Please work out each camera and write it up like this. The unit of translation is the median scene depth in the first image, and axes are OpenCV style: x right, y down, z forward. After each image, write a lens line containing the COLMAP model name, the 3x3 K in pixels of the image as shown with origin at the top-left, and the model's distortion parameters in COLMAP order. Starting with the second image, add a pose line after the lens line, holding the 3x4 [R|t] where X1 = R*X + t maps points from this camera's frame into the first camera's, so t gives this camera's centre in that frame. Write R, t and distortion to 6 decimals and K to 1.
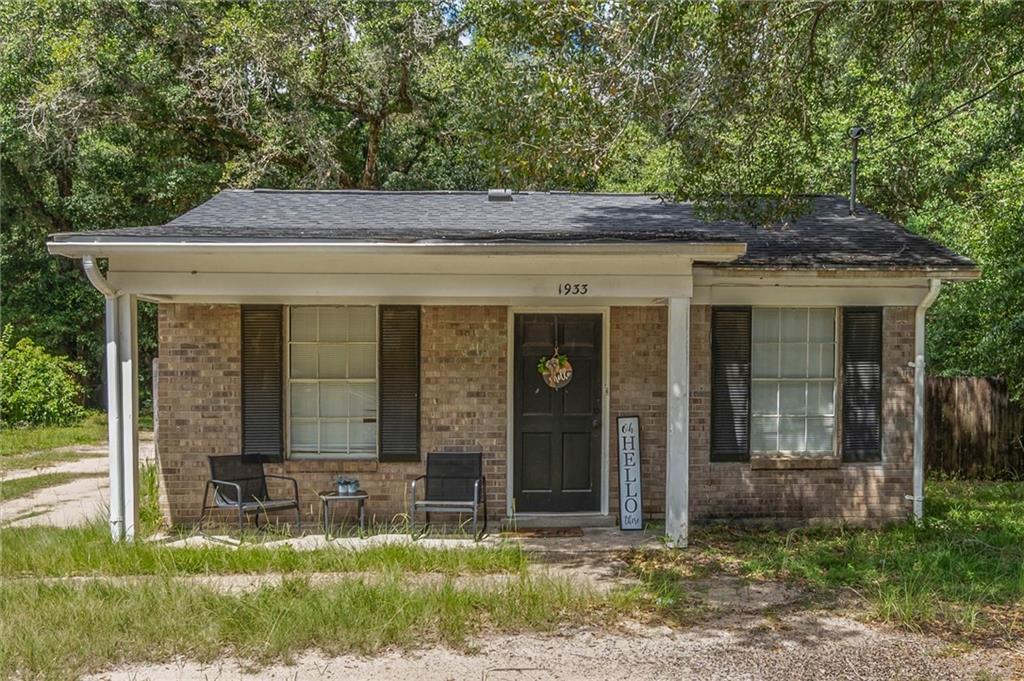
lens RADIAL K [[1027.9, 0, 516.8], [0, 1027.9, 380.9], [0, 0, 1]] dist [-0.009047, 0.000000]
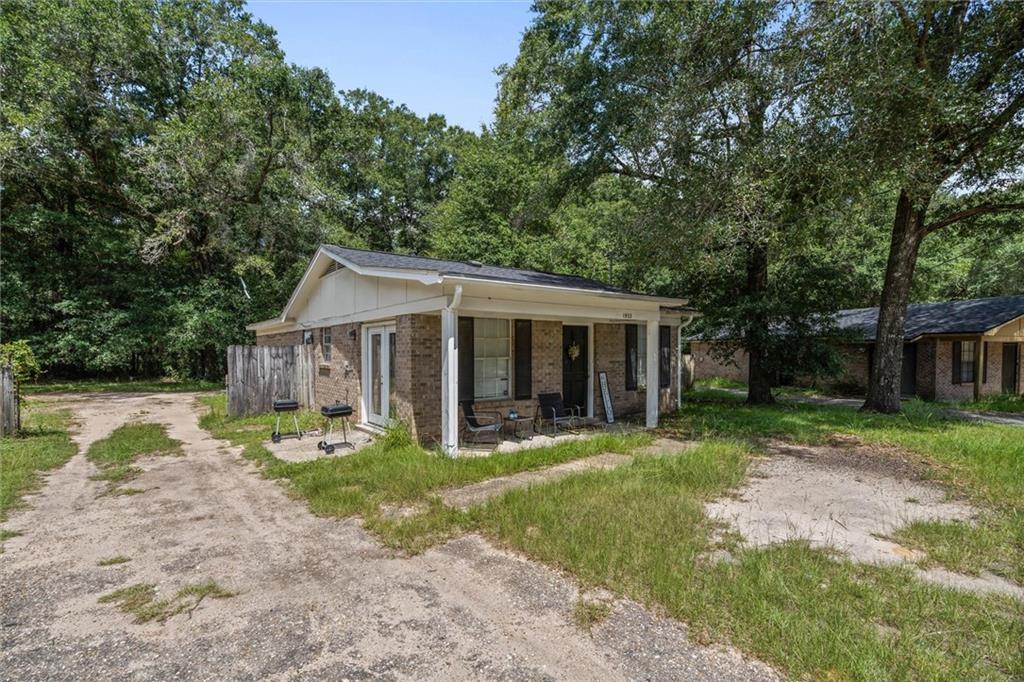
lens RADIAL K [[472.4, 0, 519.0], [0, 472.4, 345.8], [0, 0, 1]] dist [-0.005440, 0.001554]
pose [[0.819187, -0.001732, 0.573523, -0.624241], [0.009979, 0.999887, -0.011233, -0.012910], [-0.573439, 0.014925, 0.819112, 0.261822]]
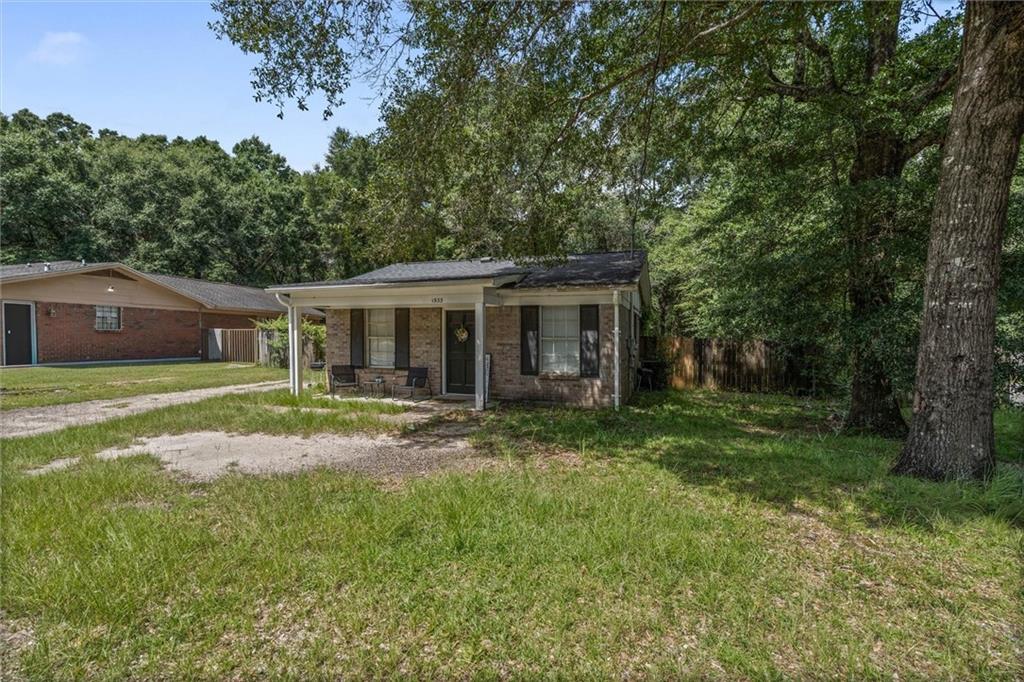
lens RADIAL K [[472.4, 0, 515.5], [0, 472.4, 328.1], [0, 0, 1]] dist [-0.005440, 0.001554]
pose [[0.923919, -0.001519, -0.382584, 0.574177], [-0.008862, 0.999639, -0.025369, 0.002896], [0.382485, 0.026829, 0.923572, 0.036695]]
